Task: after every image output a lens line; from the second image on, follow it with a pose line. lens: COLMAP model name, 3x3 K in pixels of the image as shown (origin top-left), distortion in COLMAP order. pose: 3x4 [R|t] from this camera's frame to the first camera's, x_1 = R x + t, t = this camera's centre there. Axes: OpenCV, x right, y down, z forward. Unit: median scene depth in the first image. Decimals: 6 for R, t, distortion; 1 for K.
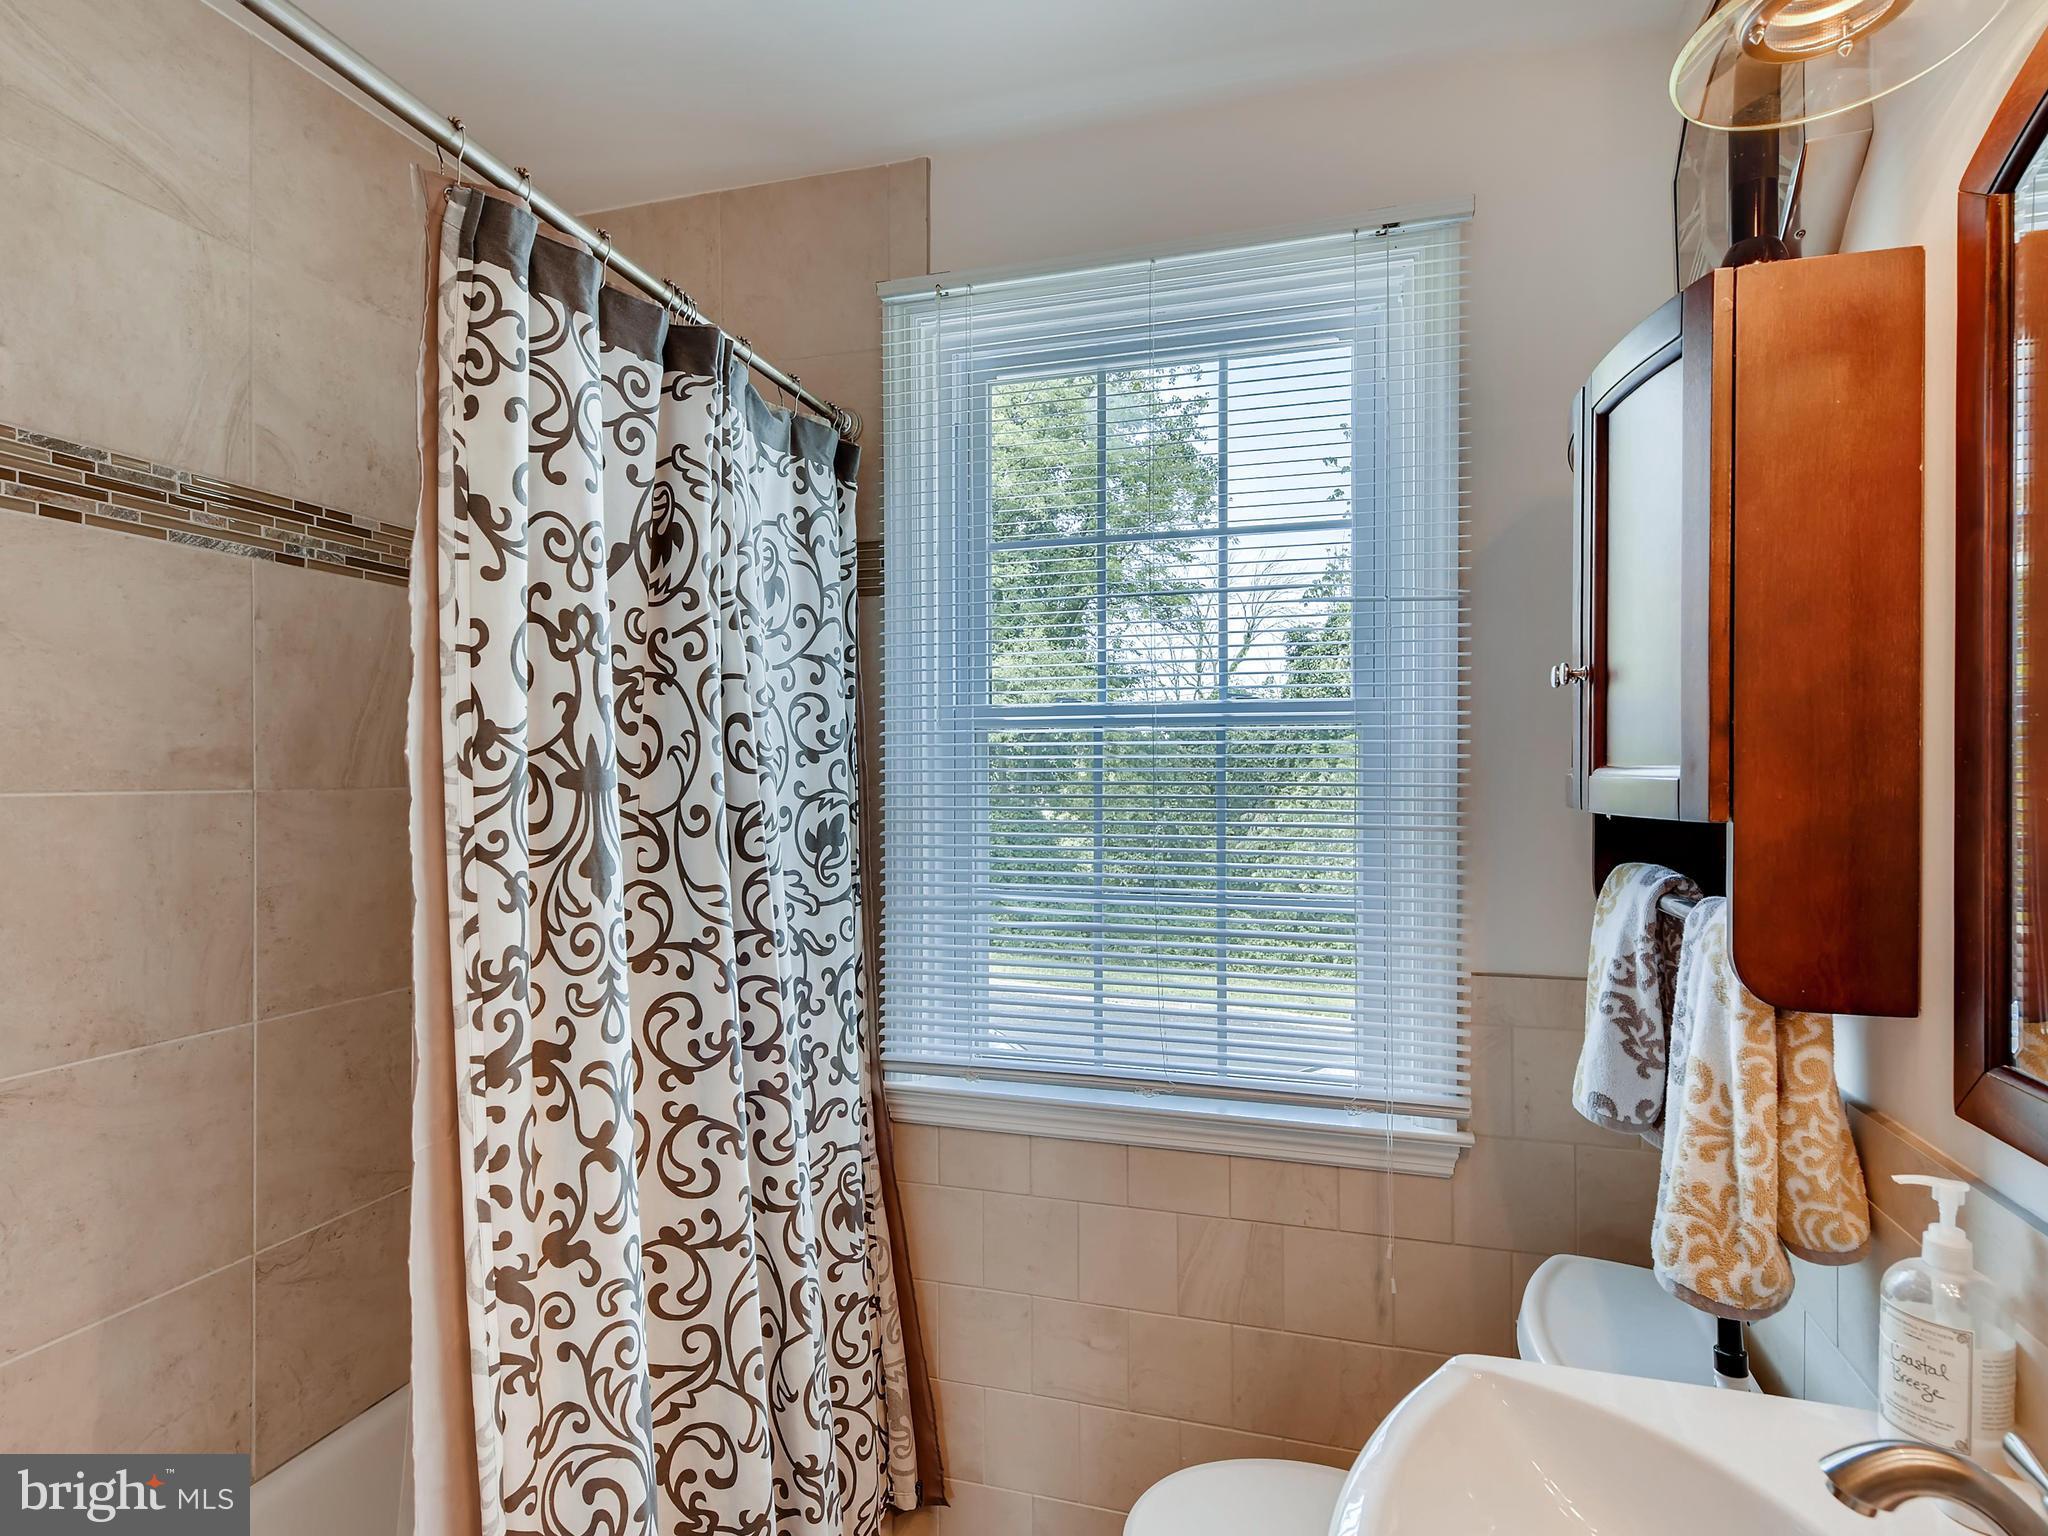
lens RADIAL K [[1077.9, 0, 1016.5], [0, 1077.9, 780.6], [0, 0, 1]] dist [0.007373, -0.004240]
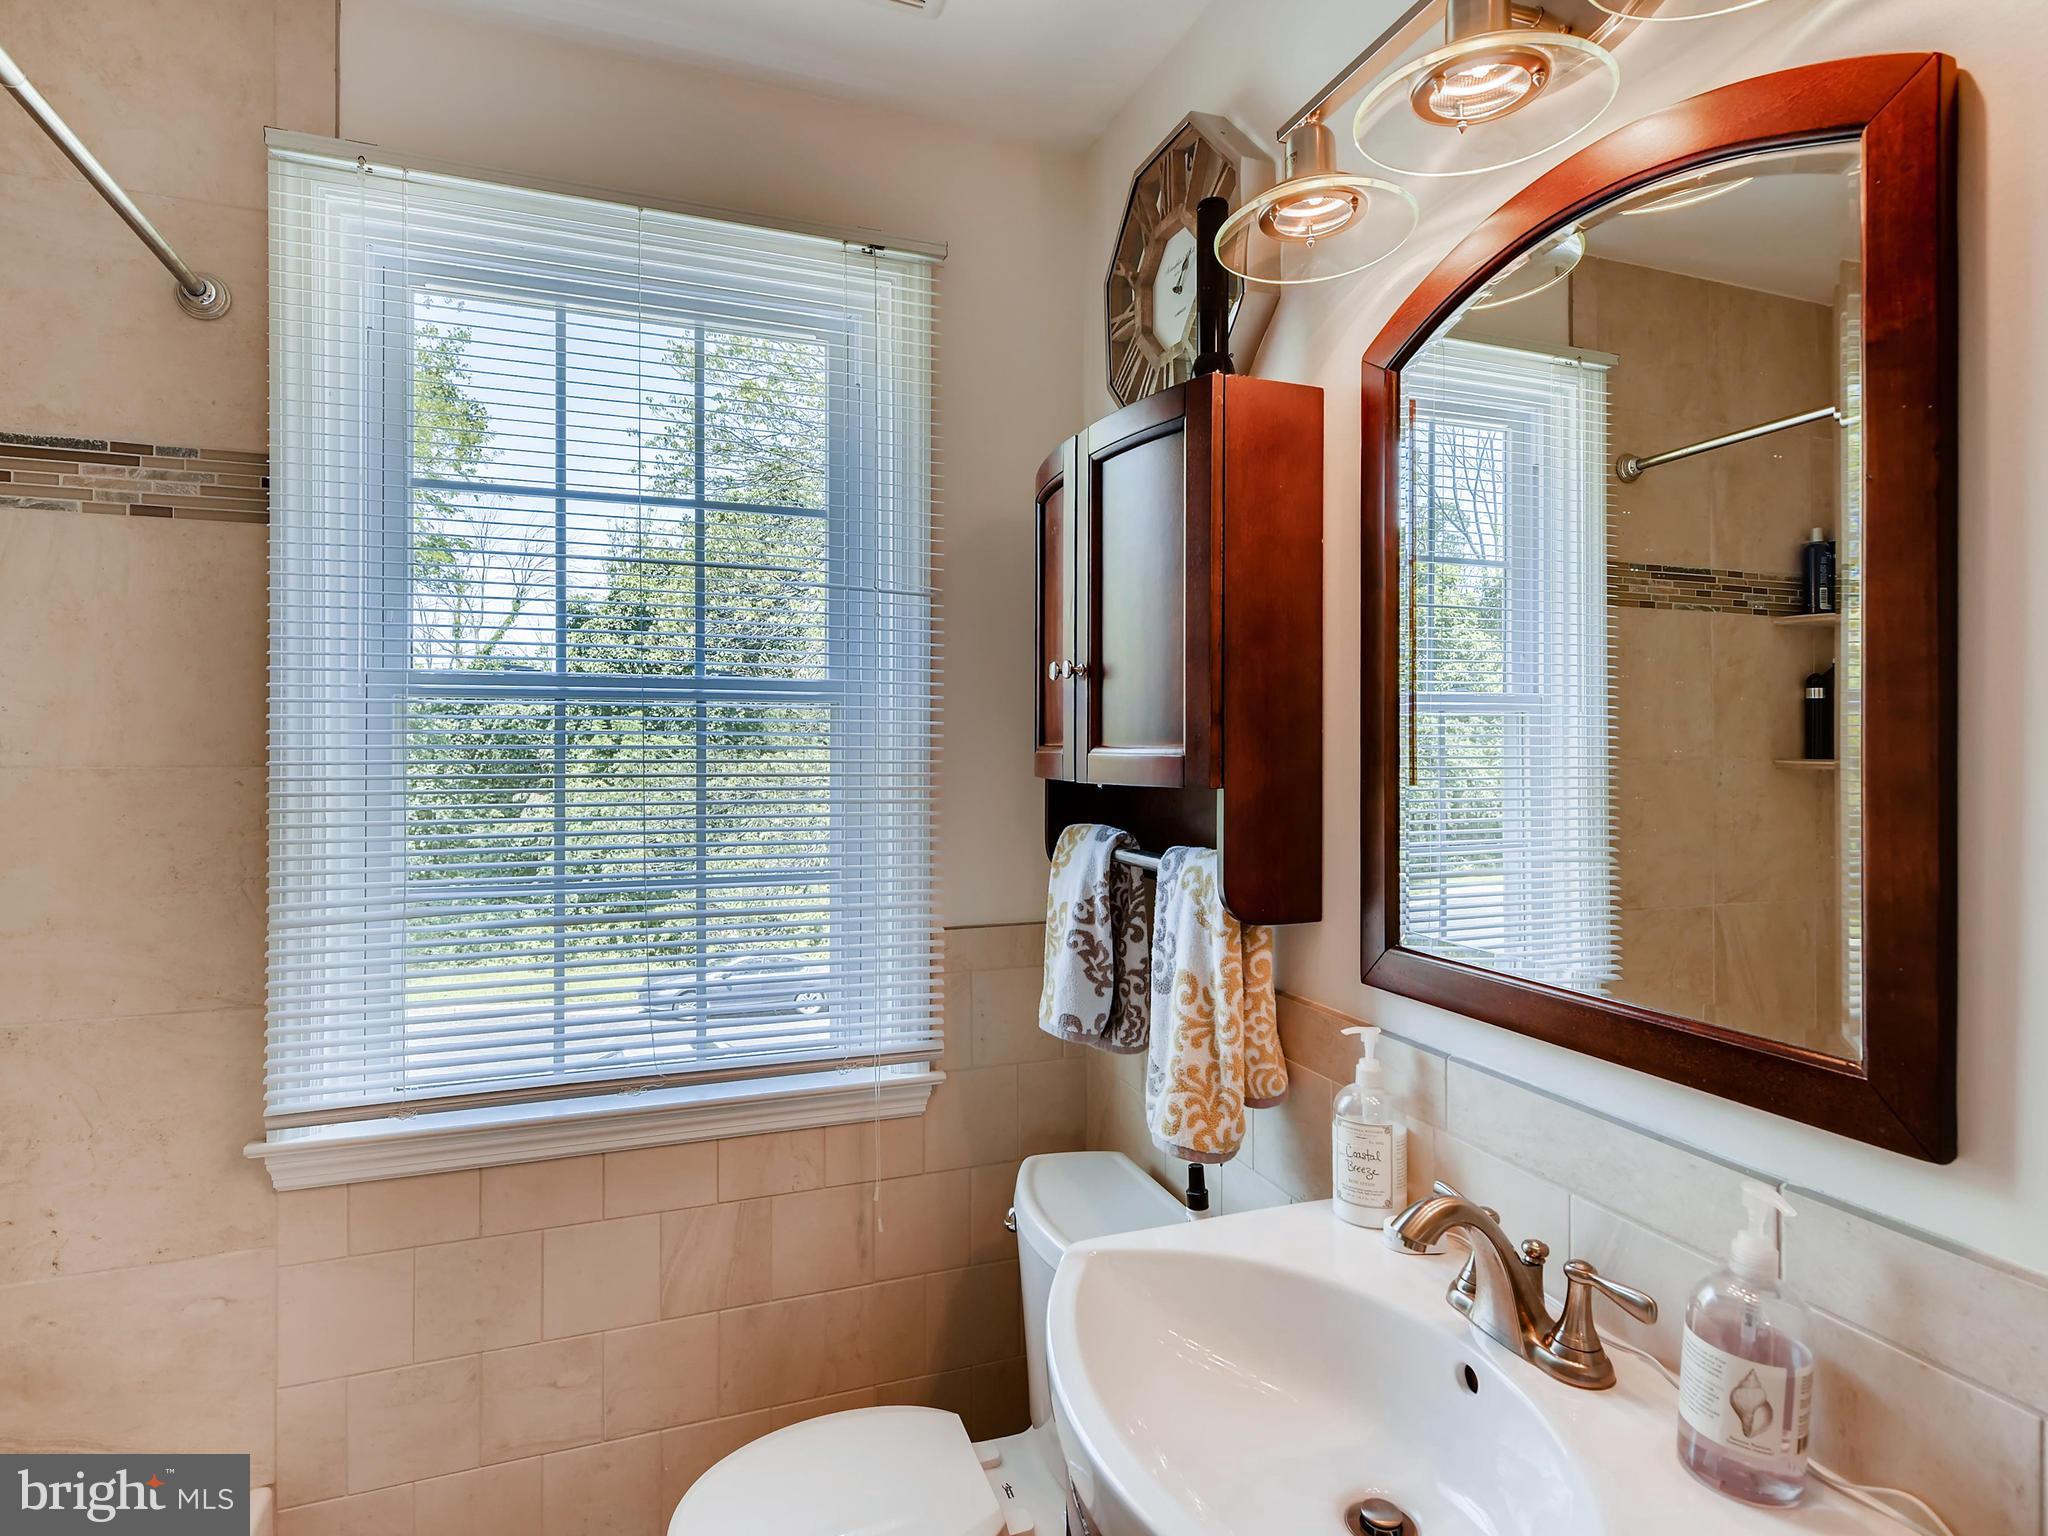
lens RADIAL K [[1077.9, 0, 1010.9], [0, 1077.9, 749.1], [0, 0, 1]] dist [0.007373, -0.004240]
pose [[0.797635, 0.002018, 0.603137, -0.249081], [0.002893, 0.999970, -0.007171, -0.000922], [-0.603133, 0.007464, 0.797606, 0.068939]]
